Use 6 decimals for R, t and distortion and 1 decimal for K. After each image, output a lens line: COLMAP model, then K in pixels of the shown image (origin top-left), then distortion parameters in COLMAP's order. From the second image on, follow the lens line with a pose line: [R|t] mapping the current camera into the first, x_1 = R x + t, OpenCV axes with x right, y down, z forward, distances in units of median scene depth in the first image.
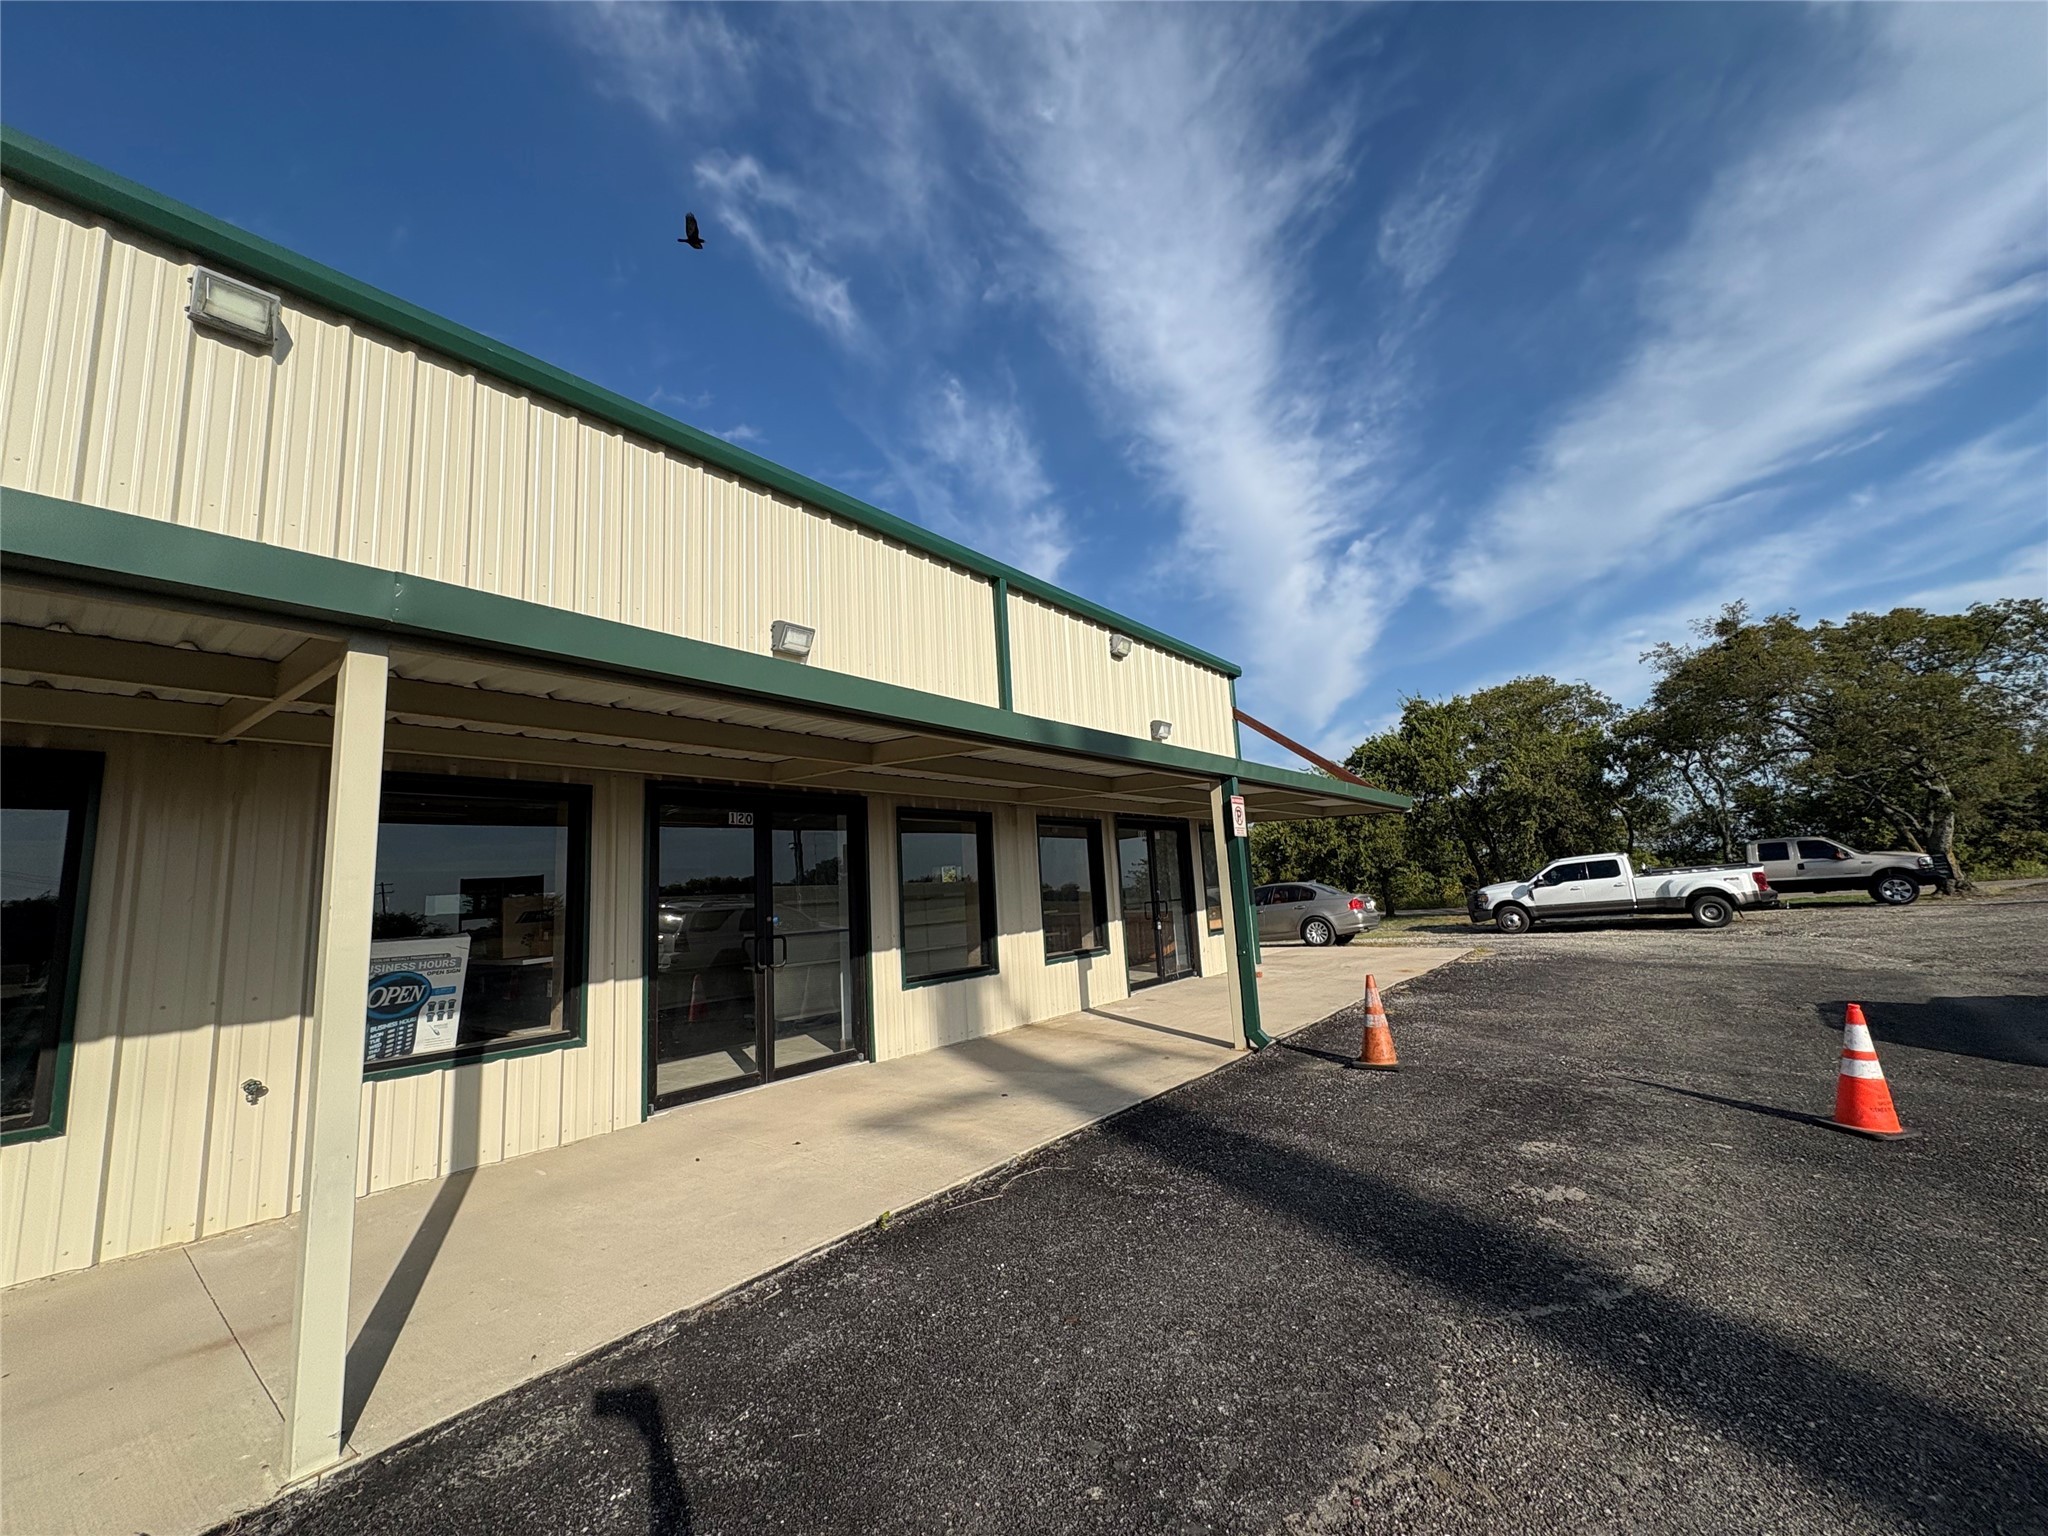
lens RADIAL K [[825.9, 0, 1002.3], [0, 825.9, 778.6], [0, 0, 1]] dist [0.061573, -0.020387]
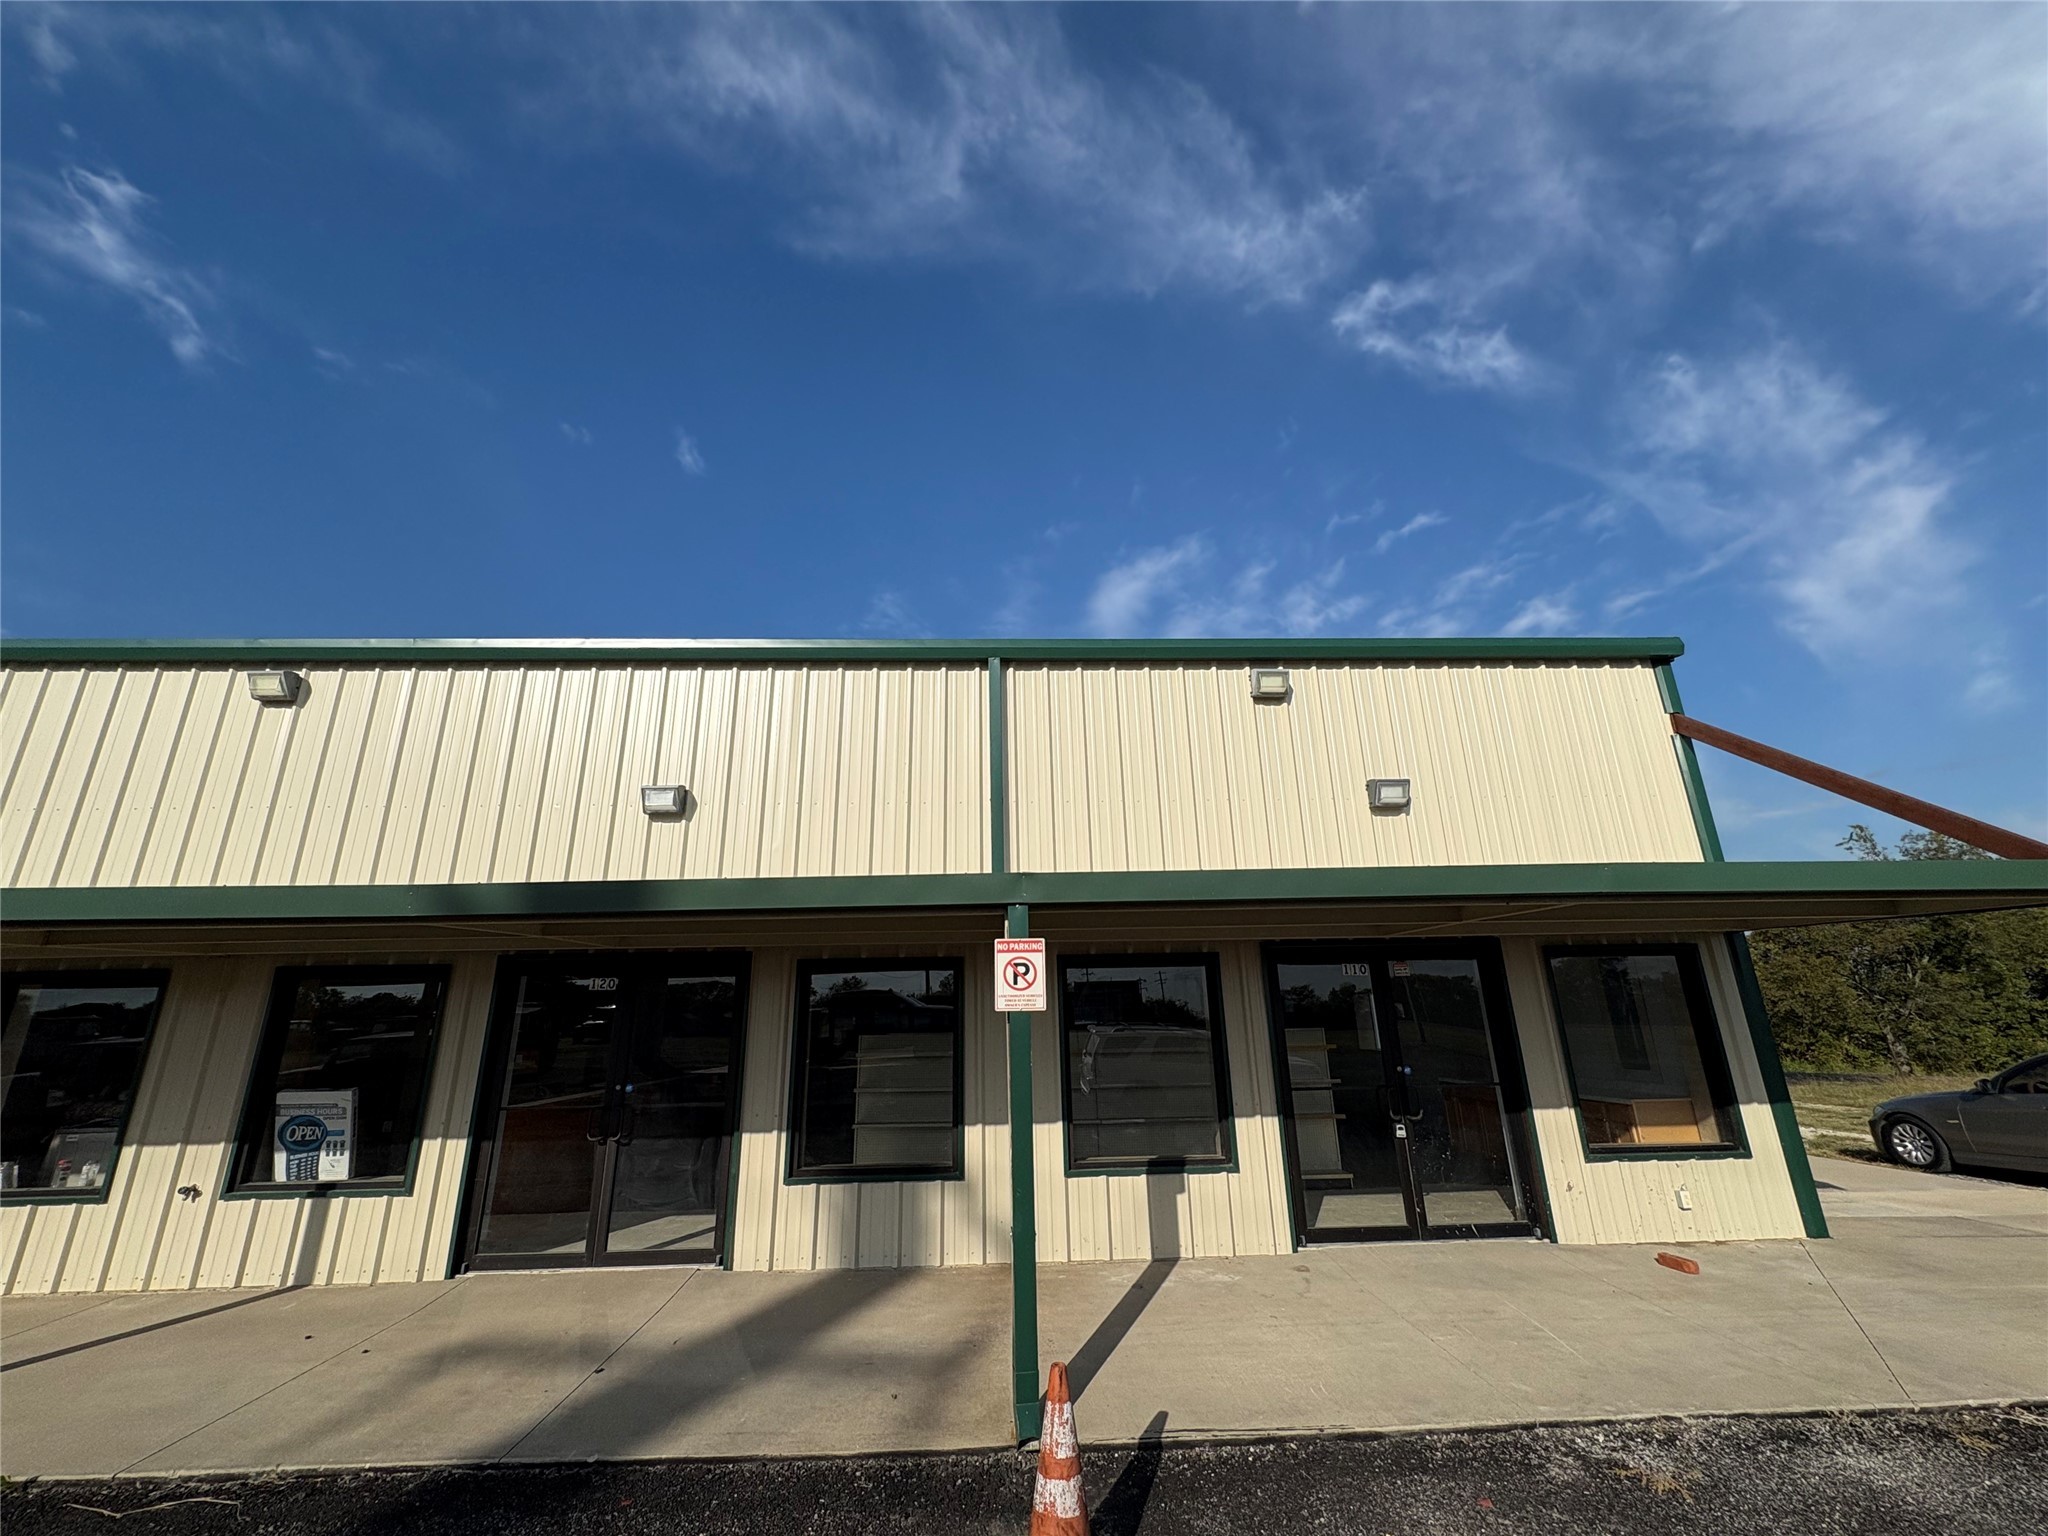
lens RADIAL K [[813.9, 0, 1021.4], [0, 813.9, 770.6], [0, 0, 1]] dist [0.000524, -0.000155]
pose [[0.663176, -0.187160, -0.724685, 0.128926], [0.088786, 0.981066, -0.172123, 0.001340], [0.743179, 0.049806, 0.667237, 0.111150]]
